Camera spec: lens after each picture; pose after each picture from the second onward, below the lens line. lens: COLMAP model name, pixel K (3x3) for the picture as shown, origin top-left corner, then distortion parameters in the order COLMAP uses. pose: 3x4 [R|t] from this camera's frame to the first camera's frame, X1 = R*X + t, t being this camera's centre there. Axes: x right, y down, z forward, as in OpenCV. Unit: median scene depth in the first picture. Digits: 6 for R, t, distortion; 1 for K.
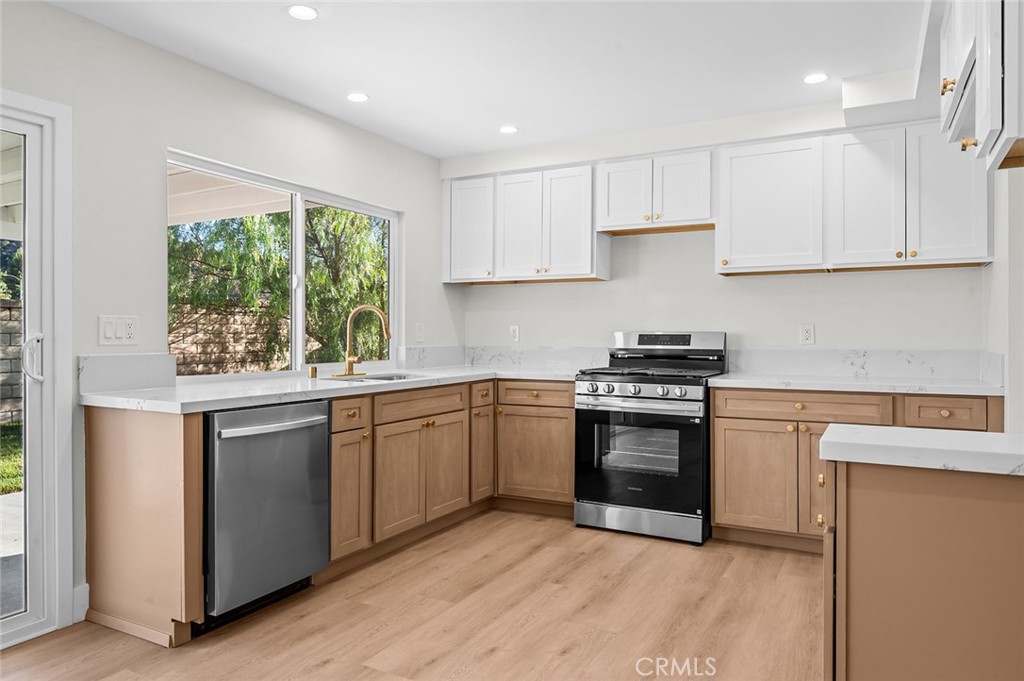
lens RADIAL K [[670.5, 0, 512.8], [0, 670.5, 336.1], [0, 0, 1]] dist [-0.000508, -0.000907]
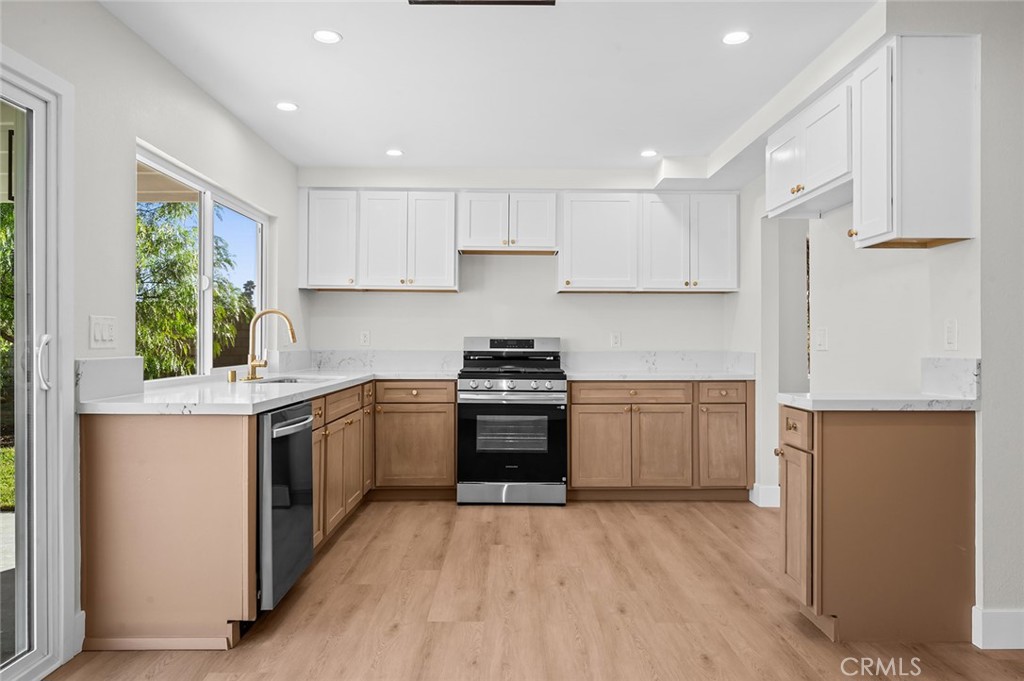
lens RADIAL K [[658.9, 0, 512.0], [0, 658.9, 340.5], [0, 0, 1]] dist [-0.000590, -0.000296]
pose [[0.876023, 0.002519, 0.482263, -0.403580], [-0.001181, 0.999995, -0.003079, 0.003804], [-0.482268, 0.002128, 0.876021, -0.044995]]
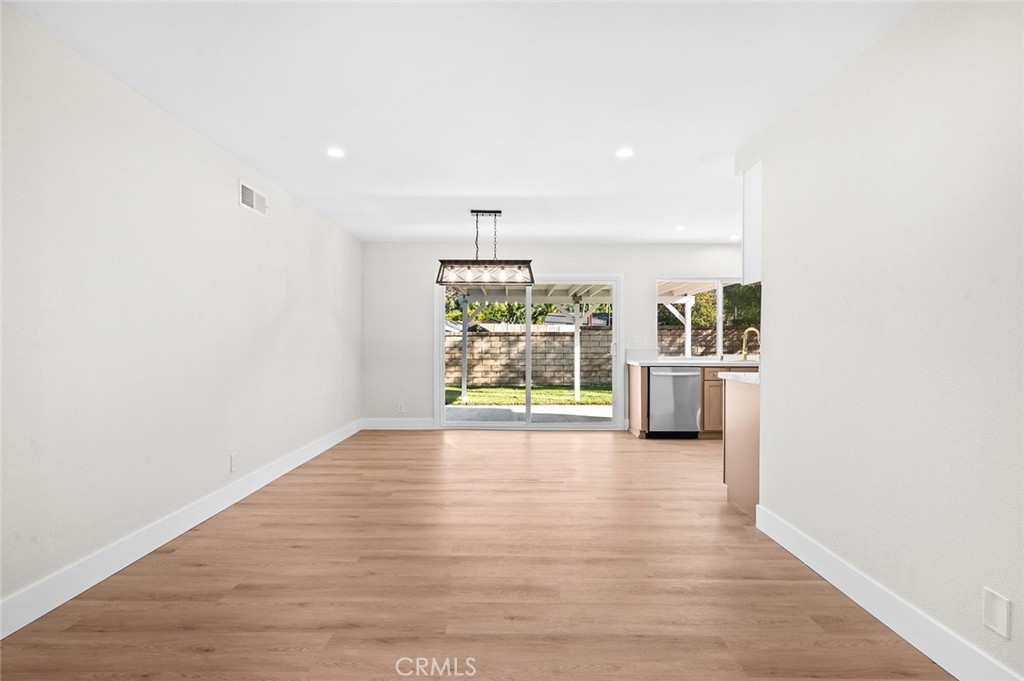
lens RADIAL K [[490.4, 0, 512.0], [0, 490.4, 340.5], [0, 0, 1]] dist [0.000293, 0.000031]
pose [[0.475290, -0.004181, -0.879819, 0.847458], [-0.000416, 0.999988, -0.004976, 0.001933], [0.879829, 0.002731, 0.475283, -0.442236]]
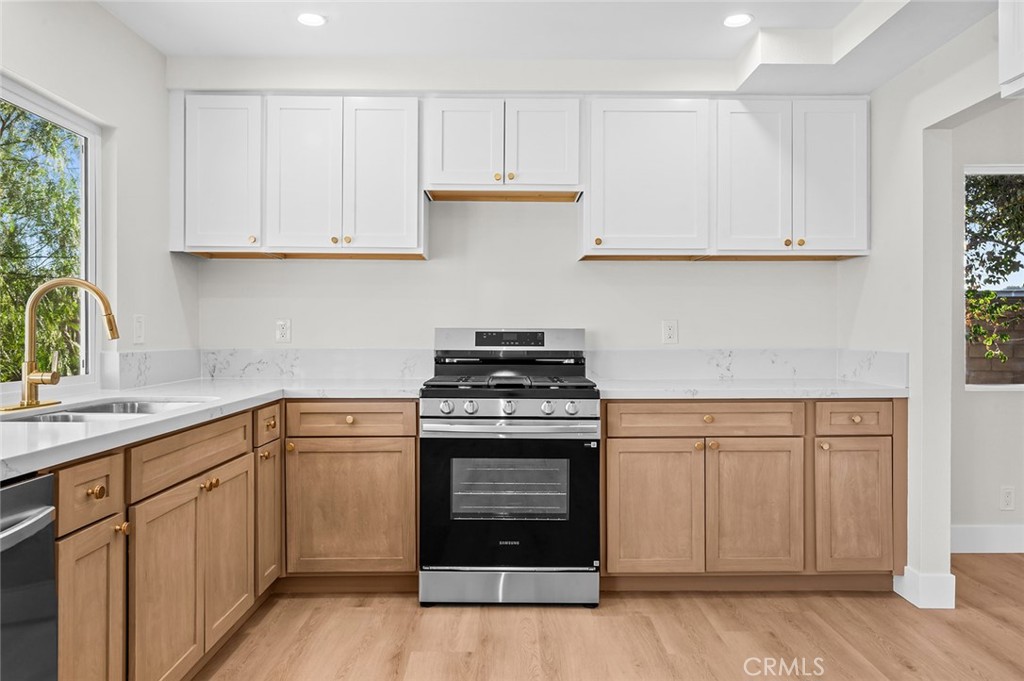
lens RADIAL K [[699.6, 0, 512.0], [0, 699.6, 340.5], [0, 0, 1]] dist [-0.000041, -0.000754]
pose [[0.876676, -0.005090, 0.481055, -0.186488], [0.001059, 0.999962, 0.008652, 0.000592], [-0.481081, -0.007075, 0.876648, 0.340954]]
